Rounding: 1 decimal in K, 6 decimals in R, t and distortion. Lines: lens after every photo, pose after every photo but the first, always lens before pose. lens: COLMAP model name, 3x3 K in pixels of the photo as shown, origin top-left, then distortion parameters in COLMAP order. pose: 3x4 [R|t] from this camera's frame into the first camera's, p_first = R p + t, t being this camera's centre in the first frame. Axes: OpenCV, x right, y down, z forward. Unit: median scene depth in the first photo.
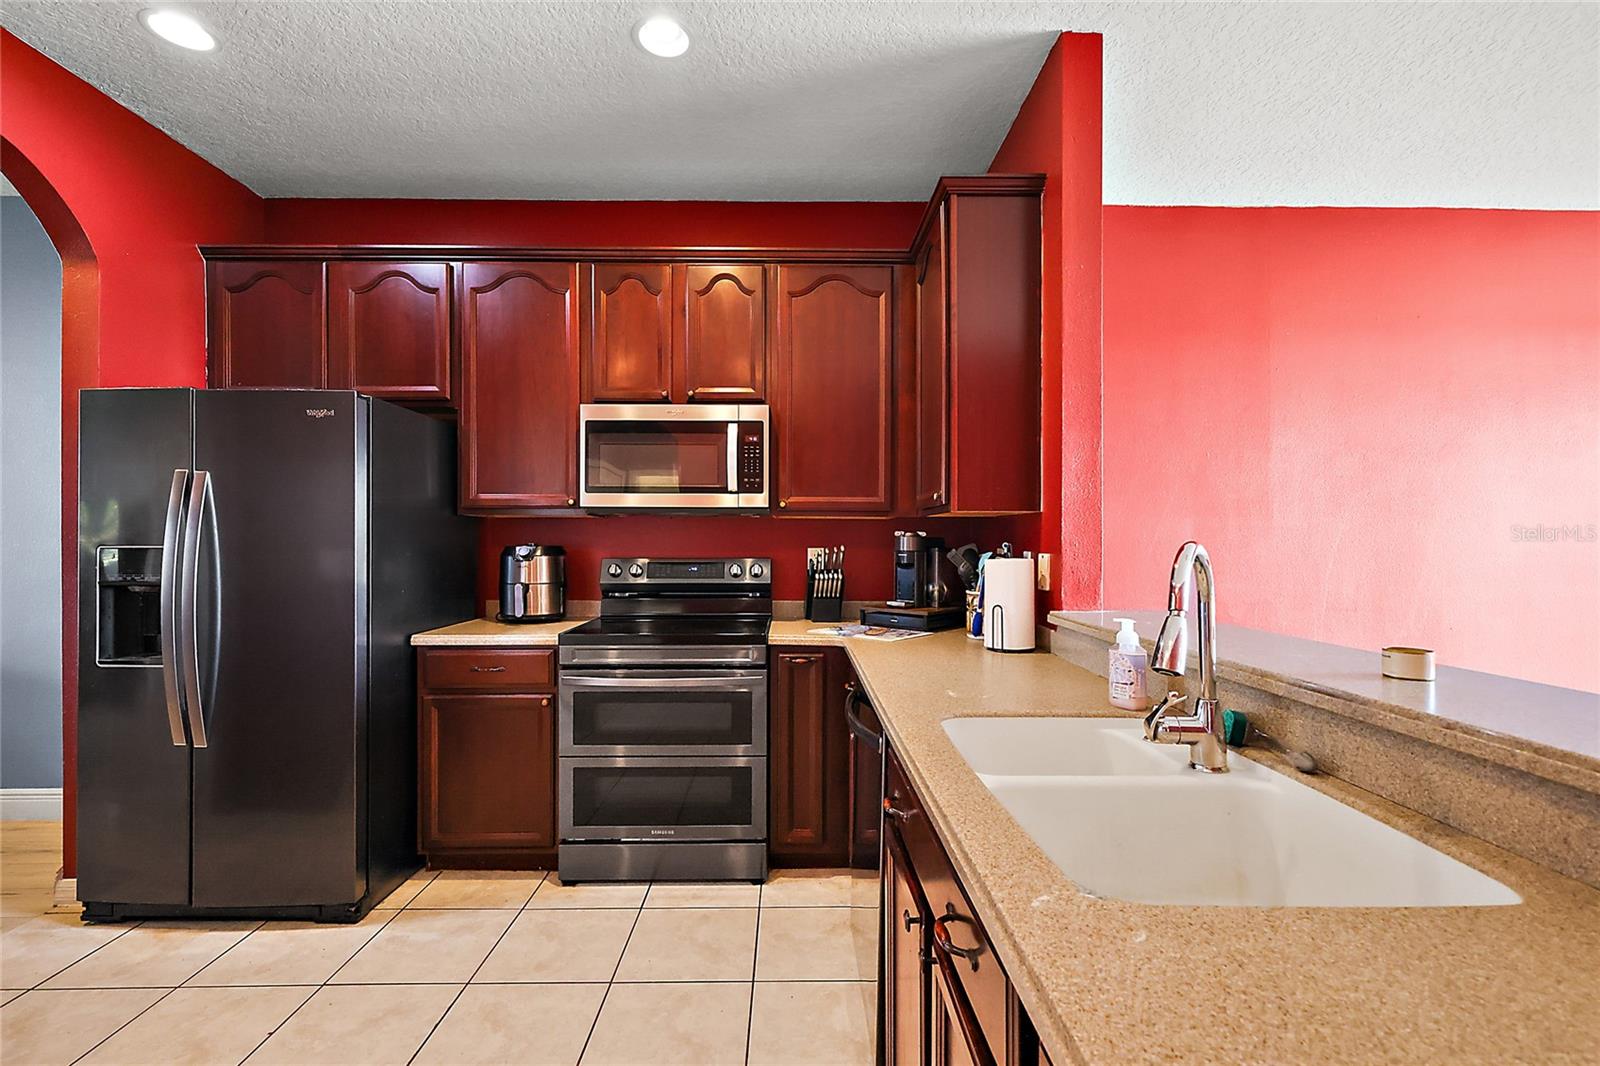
lens RADIAL K [[693.9, 0, 800.7], [0, 693.9, 540.9], [0, 0, 1]] dist [-0.000122, -0.000893]
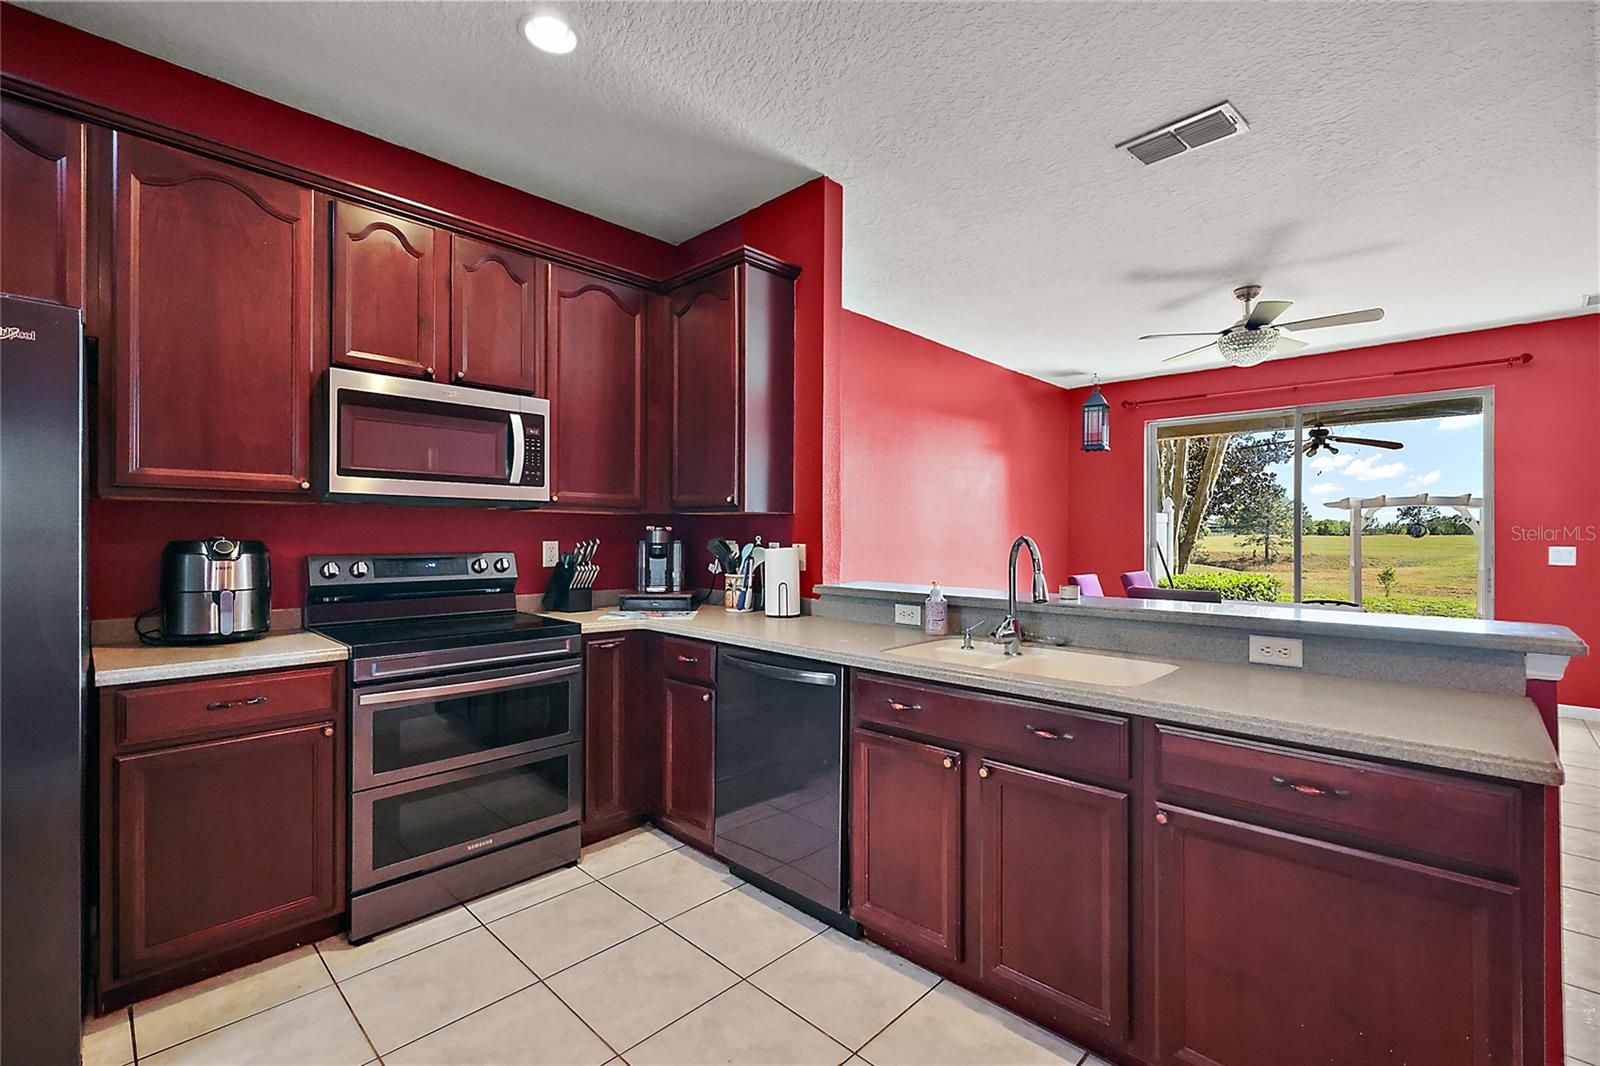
lens RADIAL K [[693.9, 0, 806.4], [0, 693.9, 532.0], [0, 0, 1]] dist [-0.000122, -0.000893]
pose [[0.700565, 0.002892, 0.713582, -0.509927], [-0.003697, 0.999993, -0.000423, -0.004335], [-0.713579, -0.002342, 0.700571, 0.025217]]
